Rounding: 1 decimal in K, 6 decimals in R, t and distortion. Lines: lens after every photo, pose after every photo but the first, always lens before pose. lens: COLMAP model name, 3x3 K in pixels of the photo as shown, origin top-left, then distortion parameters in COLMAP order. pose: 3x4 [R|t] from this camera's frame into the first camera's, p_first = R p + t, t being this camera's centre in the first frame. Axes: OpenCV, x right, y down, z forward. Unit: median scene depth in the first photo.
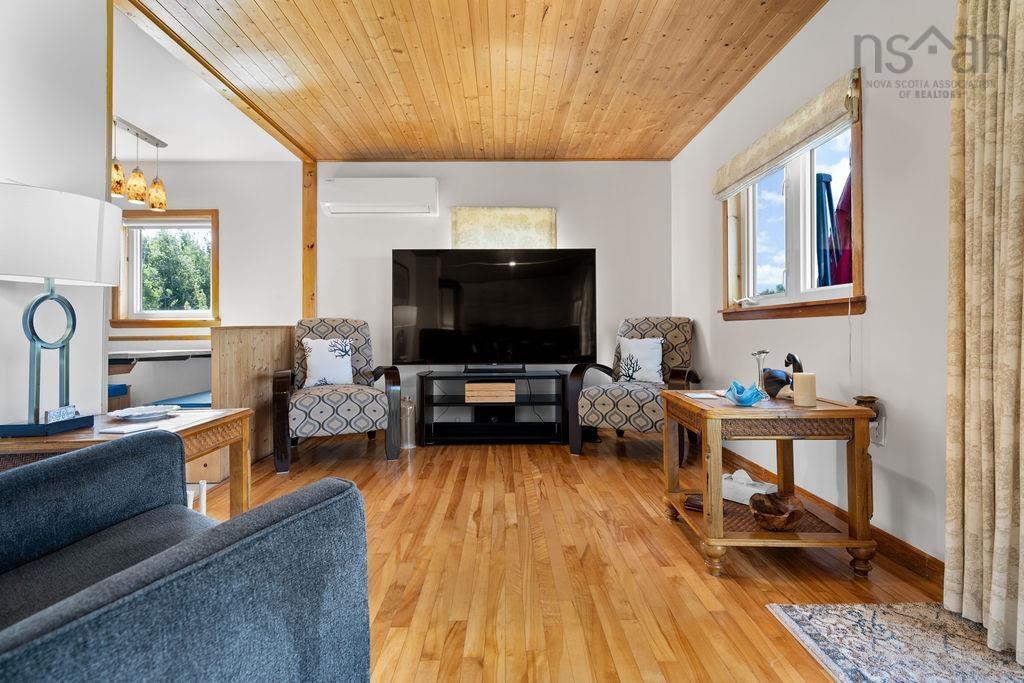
lens RADIAL K [[503.0, 0, 519.2], [0, 503.0, 325.1], [0, 0, 1]] dist [0.001094, 0.000094]
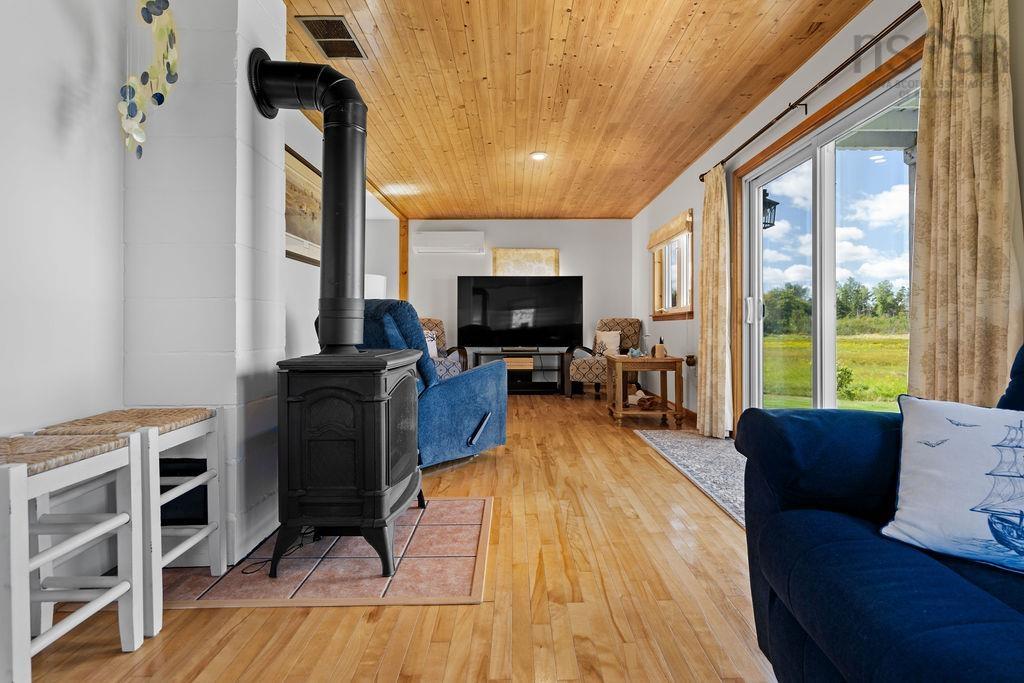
lens RADIAL K [[503.0, 0, 517.2], [0, 503.0, 328.9], [0, 0, 1]] dist [0.001094, 0.000094]
pose [[0.999750, 0.004367, -0.021913, -0.023899], [-0.004095, 0.999914, 0.012438, -0.000679], [0.021966, -0.012345, 0.999683, -0.655905]]
